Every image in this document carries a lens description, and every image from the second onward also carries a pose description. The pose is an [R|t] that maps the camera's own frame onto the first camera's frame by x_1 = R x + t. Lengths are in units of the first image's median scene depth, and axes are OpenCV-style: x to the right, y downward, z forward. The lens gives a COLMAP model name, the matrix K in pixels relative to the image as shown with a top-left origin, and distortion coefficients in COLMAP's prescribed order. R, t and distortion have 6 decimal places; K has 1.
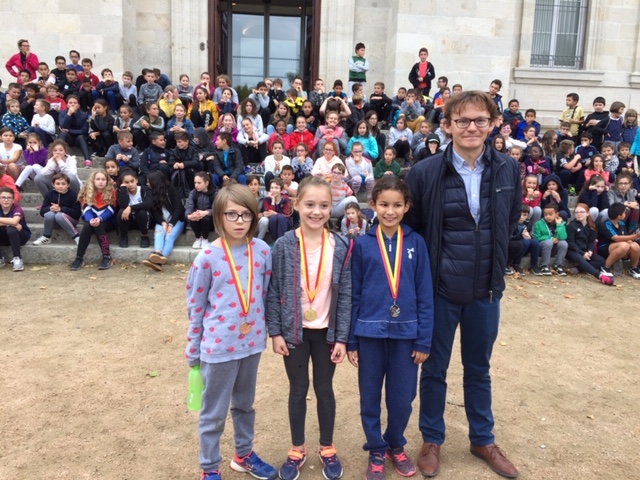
lens RADIAL K [[547.4, 0, 317.5], [0, 547.4, 242.1], [0, 0, 1]] dist [0.073430, -0.096834]
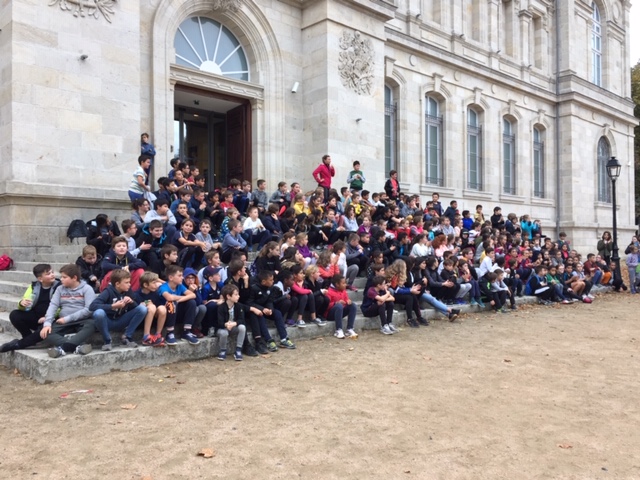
lens RADIAL K [[571.2, 0, 322.3], [0, 571.2, 240.9], [0, 0, 1]] dist [0.050095, 0.014086]
pose [[0.770775, -0.029261, 0.636435, -1.114036], [0.123204, 0.986934, -0.103834, -0.033606], [-0.625081, 0.158444, 0.764309, -0.031292]]
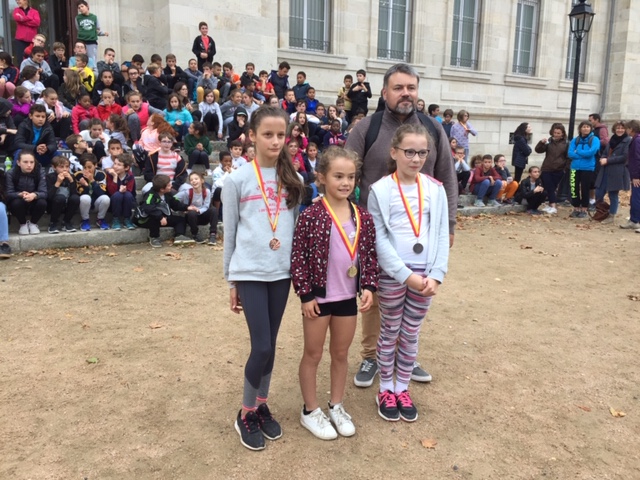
lens RADIAL K [[547.4, 0, 320.0], [0, 547.4, 241.3], [0, 0, 1]] dist [0.073430, -0.096834]
pose [[0.886940, -0.097943, 0.451382, -0.153012], [0.079898, 0.995060, 0.058917, 0.005897], [-0.454922, -0.016192, 0.890384, -0.005474]]
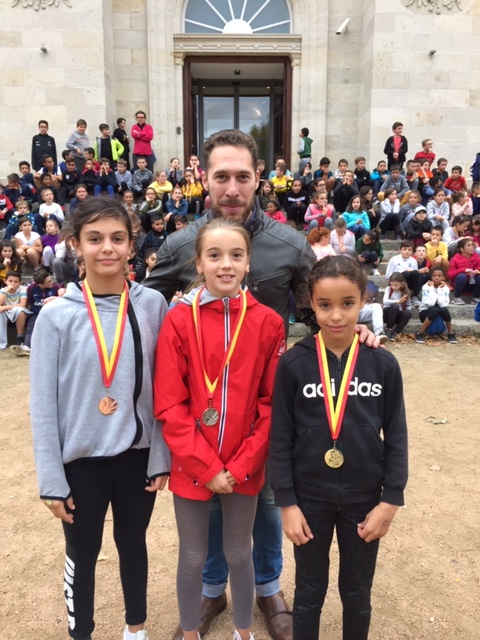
lens RADIAL K [[547.4, 0, 241.9], [0, 547.4, 319.4], [0, 0, 1]] dist [0.073430, -0.096834]
pose [[0.998415, -0.028704, -0.048400, -0.080970], [0.028687, 0.999588, -0.001045, 0.005489], [0.048410, -0.000345, 0.998827, -0.039692]]
